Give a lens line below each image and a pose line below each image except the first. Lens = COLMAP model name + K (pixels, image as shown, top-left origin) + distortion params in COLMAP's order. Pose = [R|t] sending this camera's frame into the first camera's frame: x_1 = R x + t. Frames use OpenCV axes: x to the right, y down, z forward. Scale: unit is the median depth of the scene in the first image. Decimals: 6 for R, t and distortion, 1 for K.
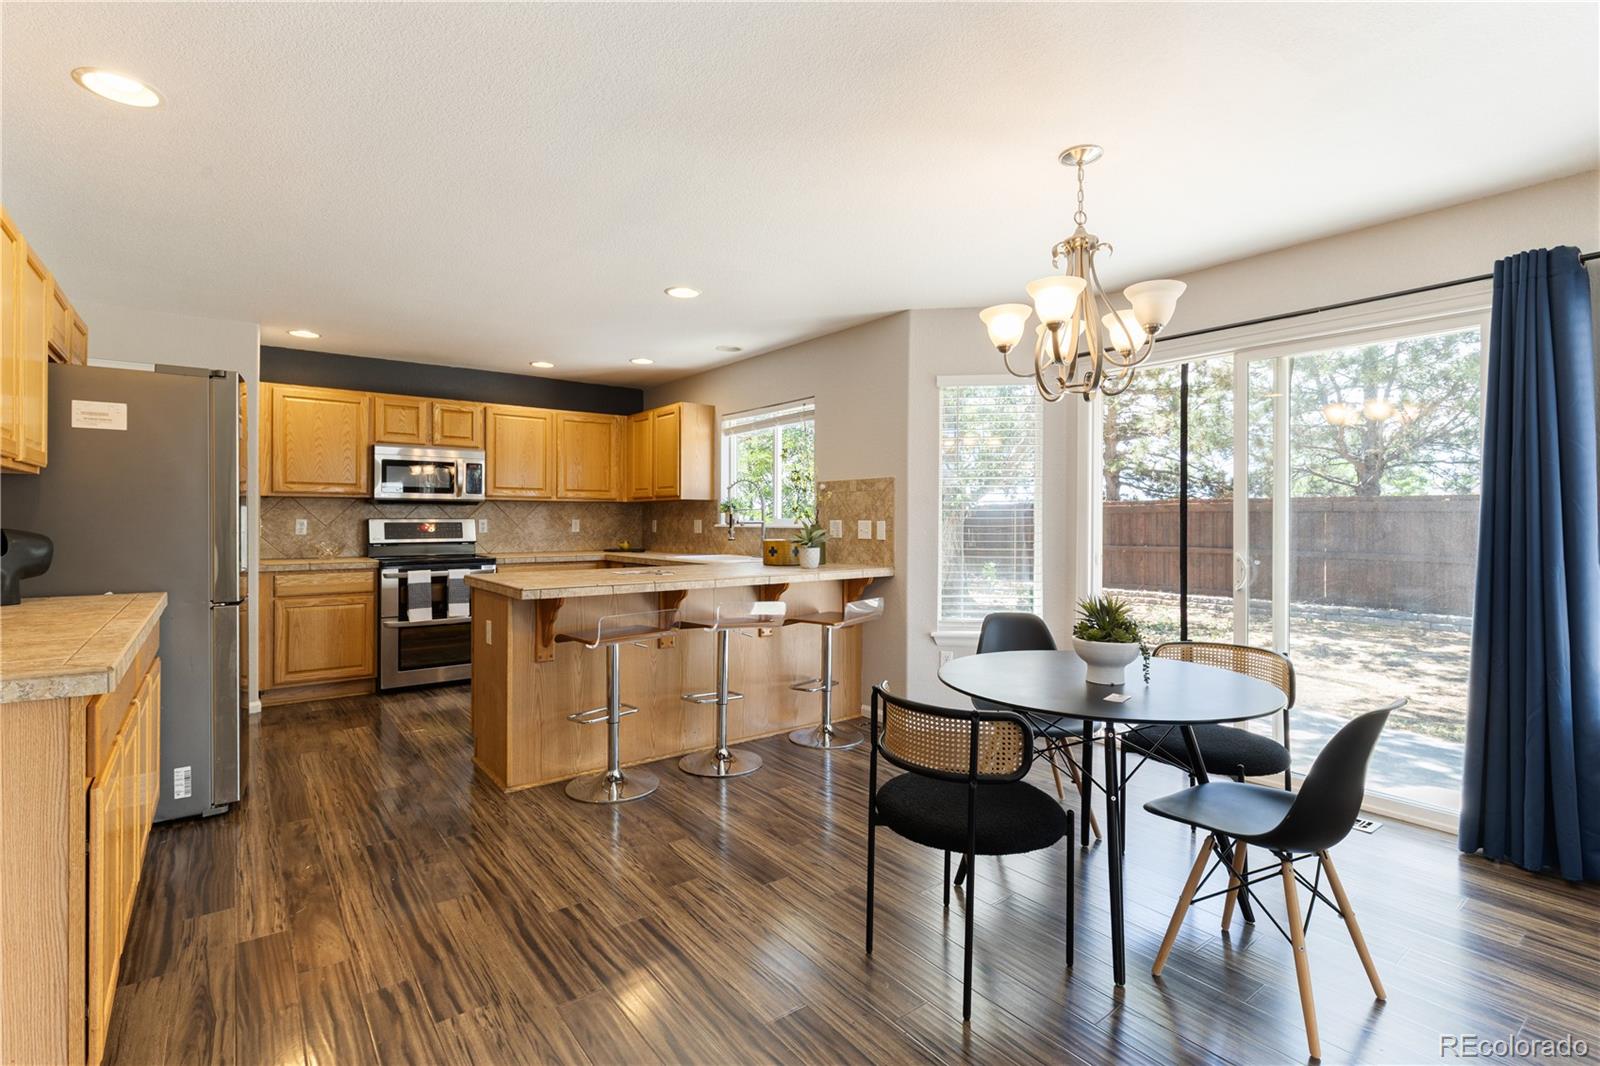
lens RADIAL K [[742.3, 0, 800.2], [0, 742.3, 523.6], [0, 0, 1]] dist [-0.000057, -0.000005]
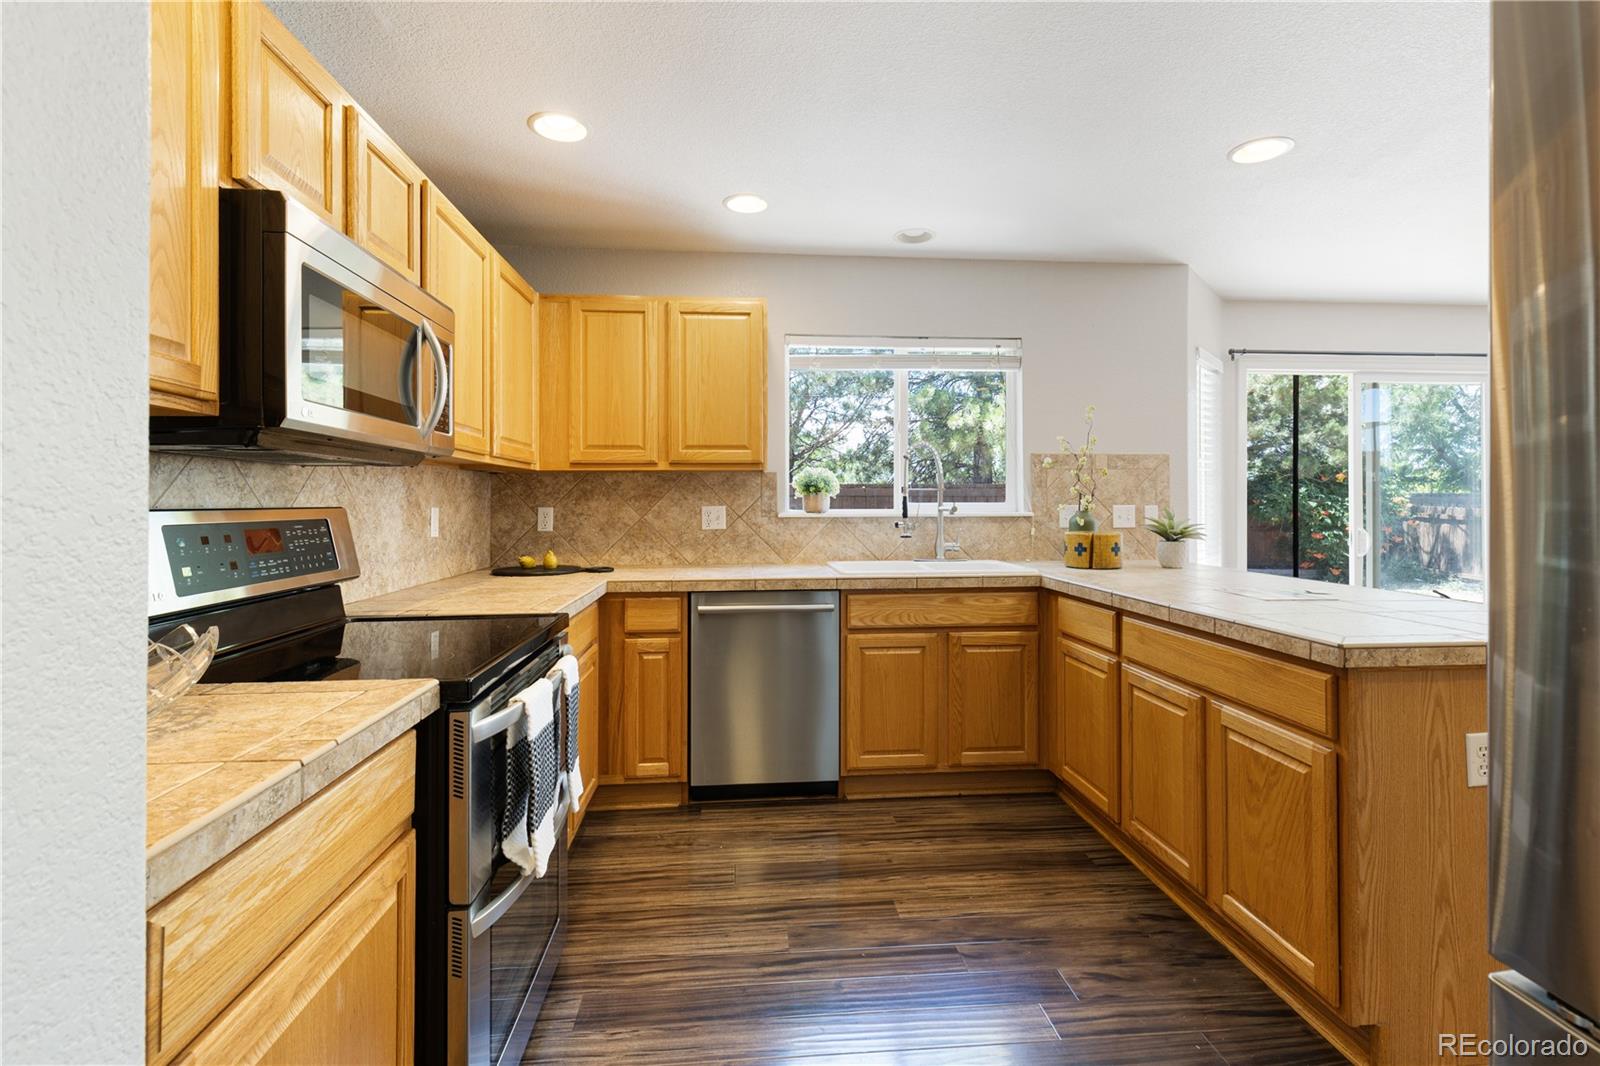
lens RADIAL K [[742.3, 0, 798.4], [0, 742.3, 521.4], [0, 0, 1]] dist [-0.000057, -0.000005]
pose [[0.541581, -0.008493, 0.840606, -0.780608], [0.009892, 0.999944, 0.003730, 0.007126], [-0.840590, 0.006295, 0.541635, 0.845944]]
